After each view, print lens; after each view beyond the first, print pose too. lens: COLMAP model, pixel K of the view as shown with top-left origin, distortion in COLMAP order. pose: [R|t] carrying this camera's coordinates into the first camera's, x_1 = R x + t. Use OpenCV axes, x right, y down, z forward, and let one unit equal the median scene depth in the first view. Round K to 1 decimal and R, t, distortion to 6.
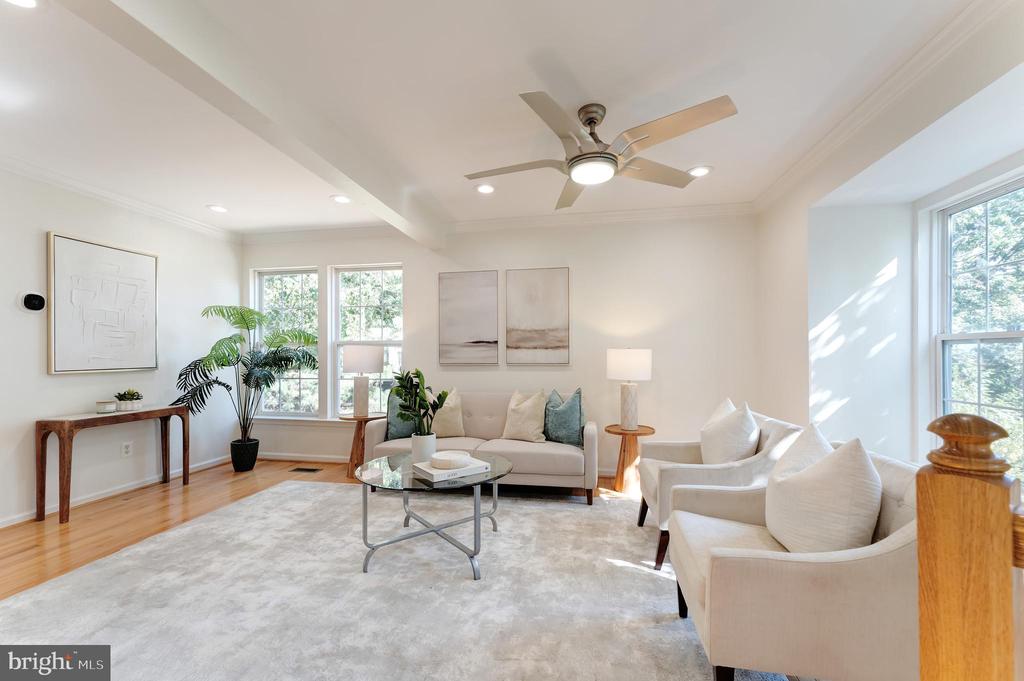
lens RADIAL K [[420.0, 0, 512.0], [0, 420.0, 340.5], [0, 0, 1]] dist [-0.000129, 0.000030]
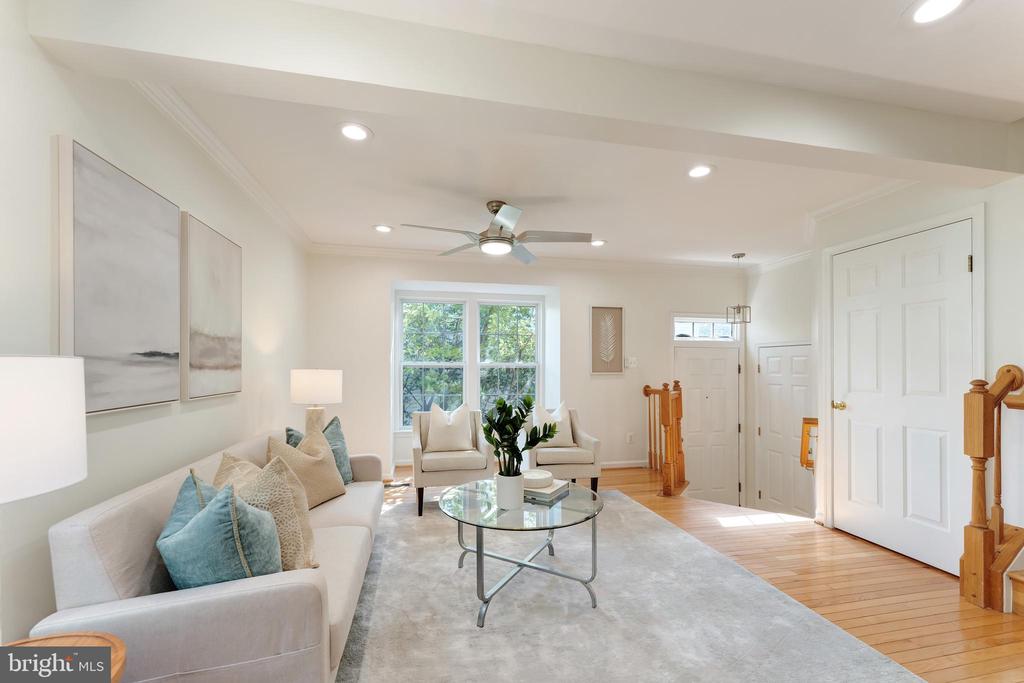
lens RADIAL K [[408.9, 0, 509.8], [0, 408.9, 363.3], [0, 0, 1]] dist [-0.001241, -0.000070]
pose [[-0.368598, 0.008414, 0.929551, -0.622027], [-0.031865, 0.999257, -0.021680, 0.010836], [-0.929043, -0.037612, -0.368056, 0.829153]]
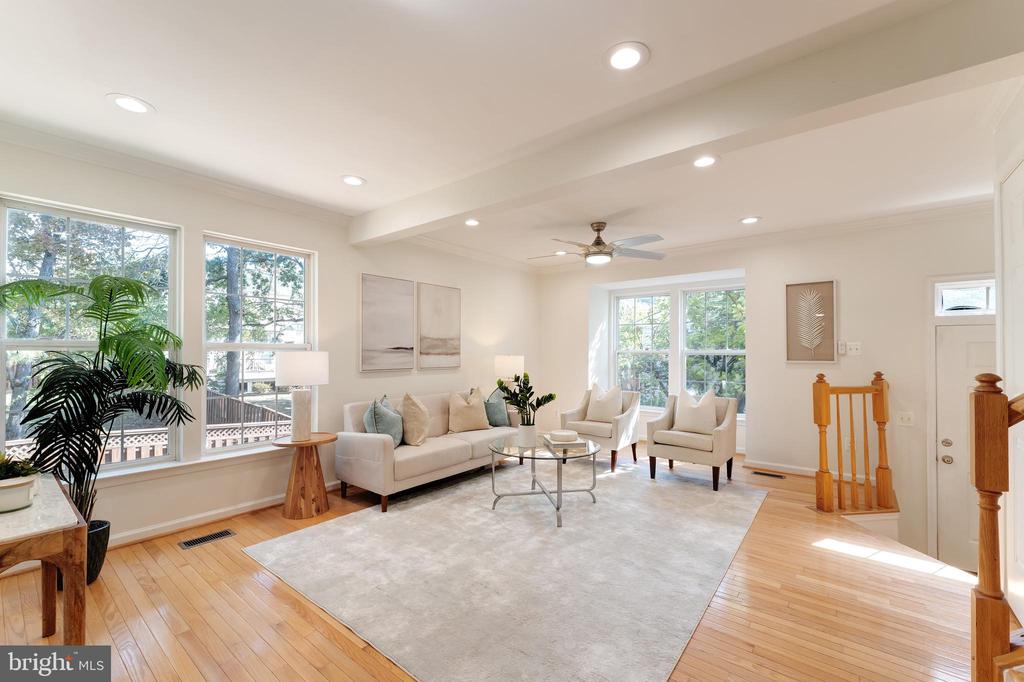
lens RADIAL K [[421.6, 0, 512.0], [0, 421.6, 341.0], [0, 0, 1]] dist [-0.000383, -0.000059]
pose [[0.474159, 0.027325, 0.880015, -0.870396], [-0.031610, 0.999402, -0.014000, -0.008469], [-0.879871, -0.021179, 0.474739, 0.274358]]
